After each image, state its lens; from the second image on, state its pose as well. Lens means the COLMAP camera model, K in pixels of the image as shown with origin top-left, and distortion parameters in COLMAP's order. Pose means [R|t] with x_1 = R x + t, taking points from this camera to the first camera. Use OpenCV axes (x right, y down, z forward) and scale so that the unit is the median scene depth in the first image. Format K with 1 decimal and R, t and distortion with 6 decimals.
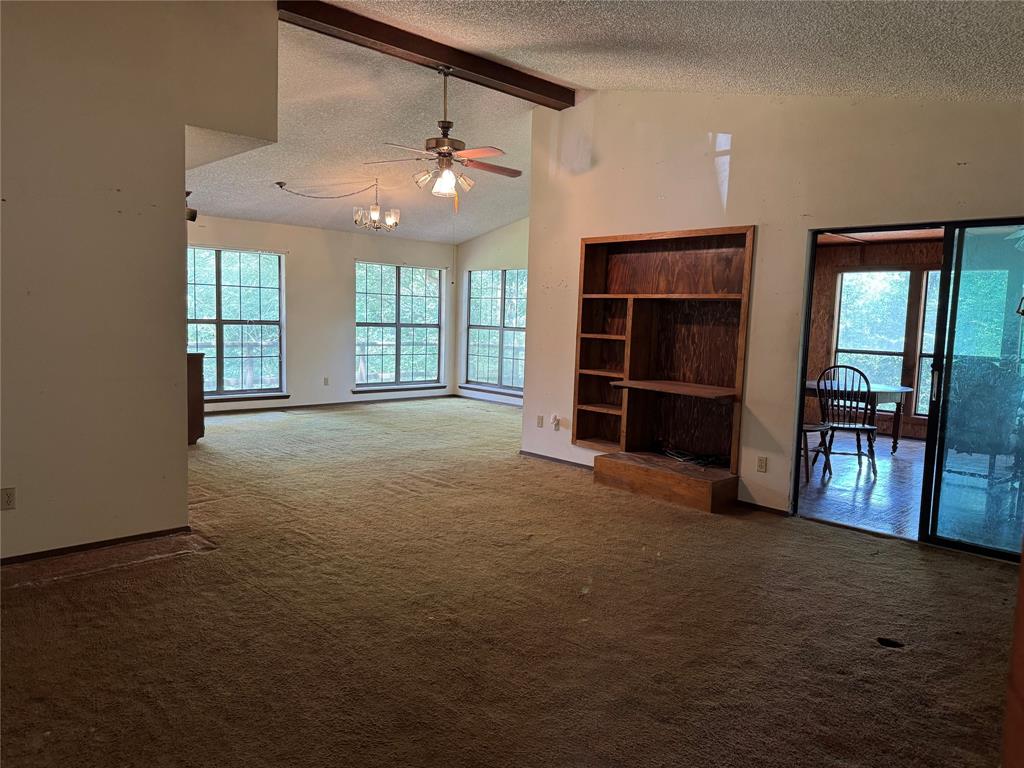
lens RADIAL K [[722.5, 0, 512.0], [0, 722.5, 384.0], [0, 0, 1]] dist [0.001751, 0.000498]
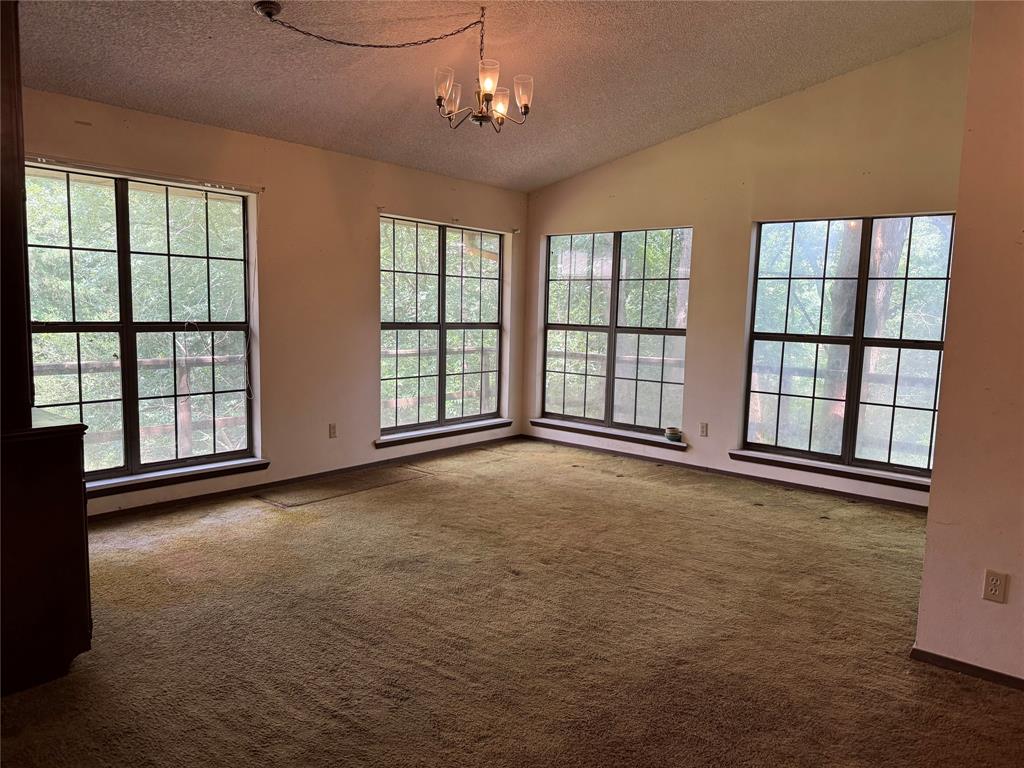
lens RADIAL K [[698.1, 0, 512.0], [0, 698.1, 384.0], [0, 0, 1]] dist [-0.047987, -0.000315]
pose [[0.992664, -0.019616, 0.119301, -0.173942], [0.017687, 0.999696, 0.017204, -0.043486], [-0.119602, -0.014968, 0.992709, 0.434812]]
